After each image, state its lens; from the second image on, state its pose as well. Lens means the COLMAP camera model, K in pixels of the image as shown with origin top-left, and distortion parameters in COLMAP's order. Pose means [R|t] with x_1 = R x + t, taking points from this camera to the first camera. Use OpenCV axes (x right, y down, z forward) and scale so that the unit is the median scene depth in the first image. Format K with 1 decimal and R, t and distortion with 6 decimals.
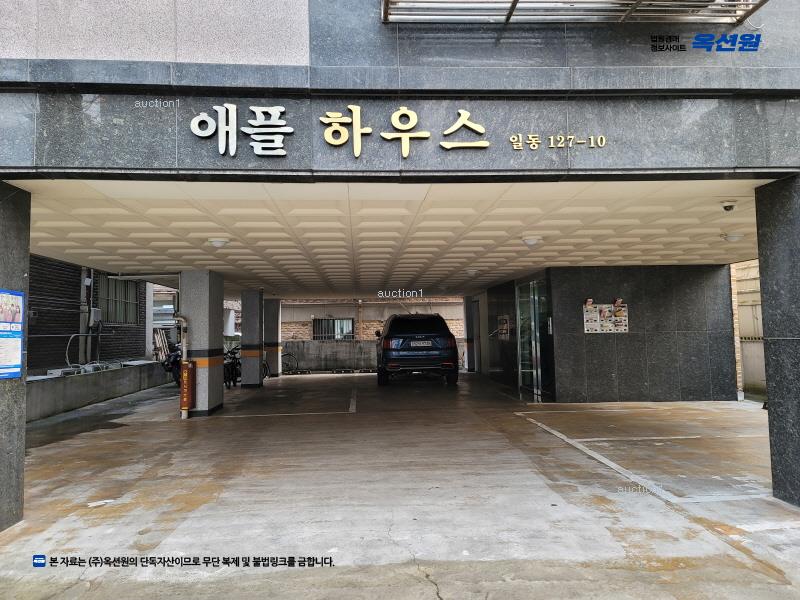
lens RADIAL K [[589.8, 0, 397.6], [0, 589.8, 303.1], [0, 0, 1]] dist [0.082764, -0.065736]
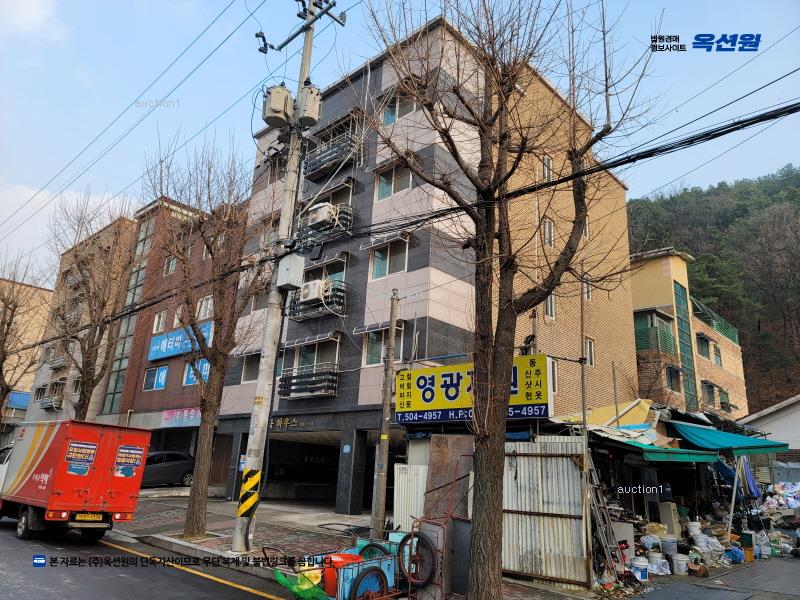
lens RADIAL K [[589.8, 0, 397.6], [0, 589.8, 303.1], [0, 0, 1]] dist [0.082764, -0.065736]
pose [[0.655812, -0.159388, -0.737907, 4.470933], [-0.036331, 0.969662, -0.241735, -0.097070], [0.754050, 0.185342, 0.630125, -1.624504]]
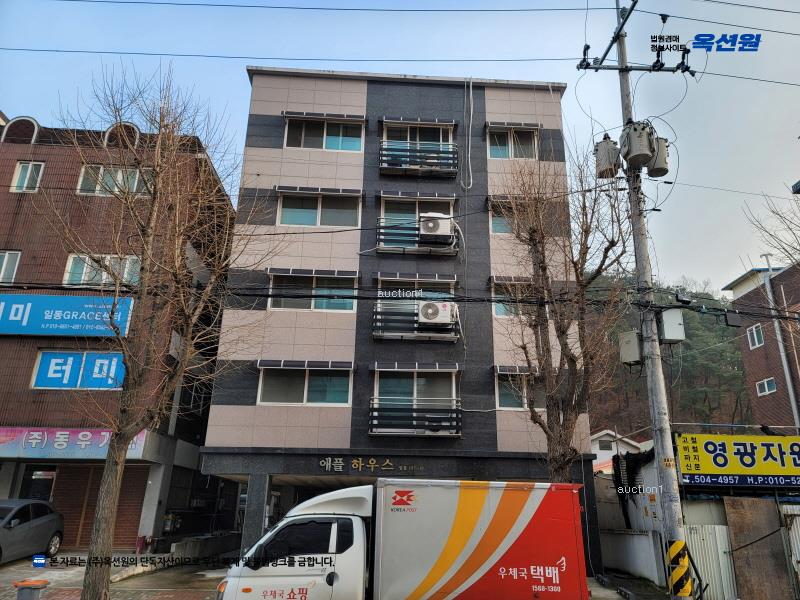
lens RADIAL K [[589.8, 0, 397.6], [0, 589.8, 303.1], [0, 0, 1]] dist [0.082764, -0.065736]
pose [[0.999144, 0.027987, -0.030466, 0.274316], [-0.035659, 0.955983, -0.291246, -0.176293], [0.020974, 0.292083, 0.956163, -3.139541]]
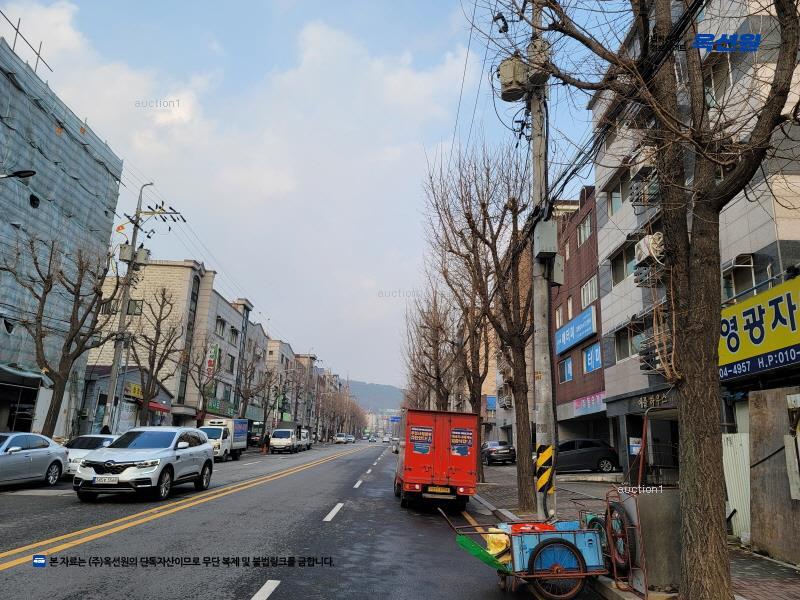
lens RADIAL K [[589.8, 0, 397.6], [0, 589.8, 303.1], [0, 0, 1]] dist [0.082764, -0.065736]
pose [[-0.083697, -0.225304, -0.970687, 4.714104], [0.013086, 0.973772, -0.227149, -0.003886], [0.996405, -0.031714, -0.078553, -0.569640]]
